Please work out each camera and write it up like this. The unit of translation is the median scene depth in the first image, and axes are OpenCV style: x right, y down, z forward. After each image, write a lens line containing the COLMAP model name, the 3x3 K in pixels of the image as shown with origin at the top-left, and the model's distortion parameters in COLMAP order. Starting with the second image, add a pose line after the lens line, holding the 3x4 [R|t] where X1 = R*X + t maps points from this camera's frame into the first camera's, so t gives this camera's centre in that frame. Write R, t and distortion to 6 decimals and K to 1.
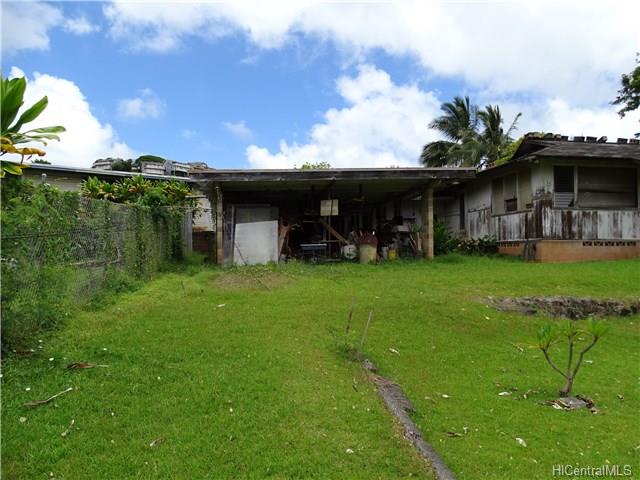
lens RADIAL K [[461.8, 0, 325.0], [0, 461.8, 241.0], [0, 0, 1]] dist [0.006915, -0.003217]
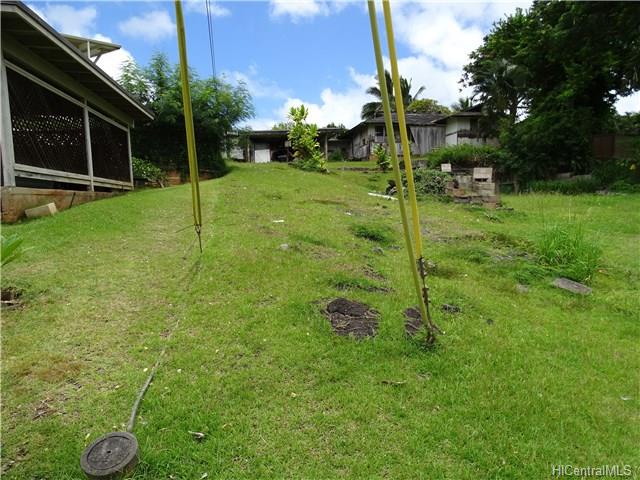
lens RADIAL K [[461.8, 0, 325.0], [0, 461.8, 241.0], [0, 0, 1]] dist [0.006915, -0.003217]
pose [[0.999130, -0.029047, 0.029929, 0.116441], [0.025585, 0.993583, 0.110176, 0.183630], [-0.032937, -0.109314, 0.993461, -1.611478]]
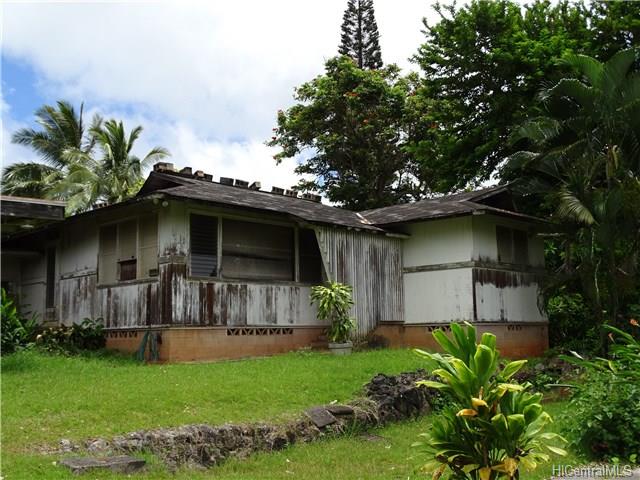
lens RADIAL K [[683.7, 0, 324.6], [0, 683.7, 240.4], [0, 0, 1]] dist [0.010485, -0.003899]
pose [[0.802402, 0.069864, 0.592680, 0.071745], [0.001480, 0.992888, -0.119042, -0.008092], [-0.596782, 0.096396, 0.796592, 0.110540]]
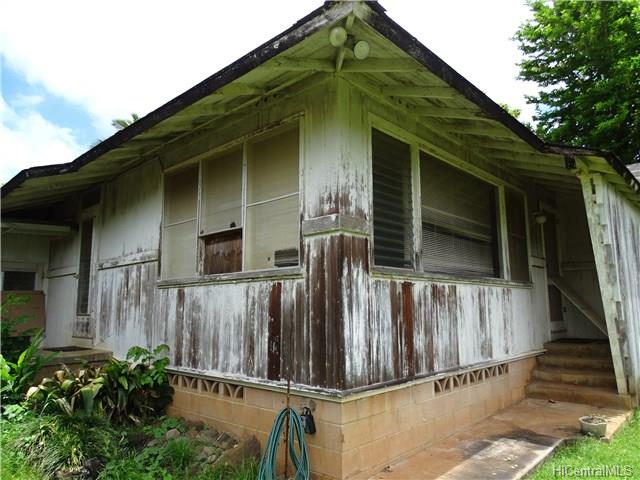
lens RADIAL K [[461.8, 0, 325.0], [0, 461.8, 241.0], [0, 0, 1]] dist [0.006915, -0.003217]
pose [[0.792730, 0.086571, 0.603394, 0.297730], [-0.010724, 0.991691, -0.128192, -0.051521], [-0.609479, 0.095151, 0.787072, 0.782787]]
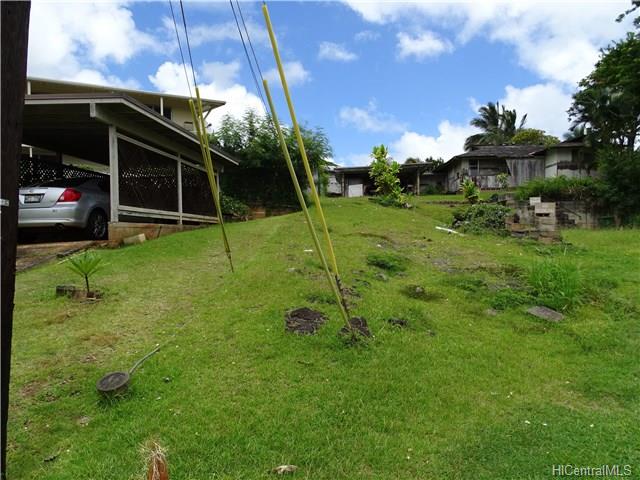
lens RADIAL K [[461.8, 0, 325.0], [0, 461.8, 241.0], [0, 0, 1]] dist [0.006915, -0.003217]
pose [[0.979221, -0.012931, -0.202385, 0.220449], [0.020597, 0.999146, 0.035818, 0.182392], [0.201749, -0.039242, 0.978651, -1.694321]]
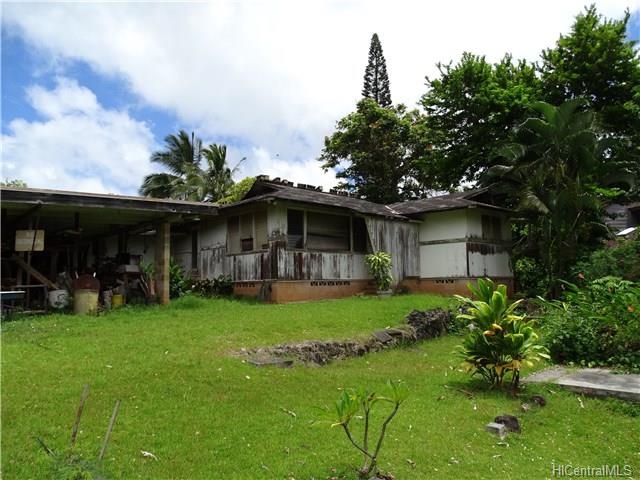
lens RADIAL K [[461.8, 0, 325.0], [0, 461.8, 241.0], [0, 0, 1]] dist [0.006915, -0.003217]
pose [[0.827150, 0.039736, 0.560575, -0.013778], [0.002833, 0.997190, -0.074866, -0.012448], [-0.561974, 0.063514, 0.824713, 0.100282]]
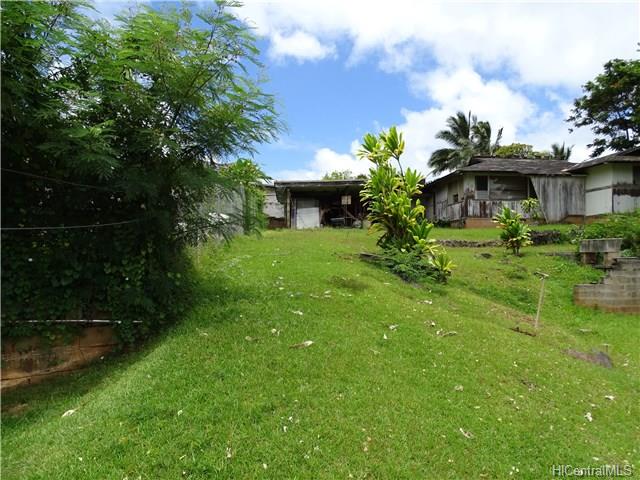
lens RADIAL K [[461.8, 0, 325.0], [0, 461.8, 241.0], [0, 0, 1]] dist [0.006915, -0.003217]
pose [[0.997712, -0.001291, -0.067600, 0.044076], [0.001538, 0.999992, 0.003596, 0.076857], [0.067595, -0.003692, 0.997706, -0.775839]]
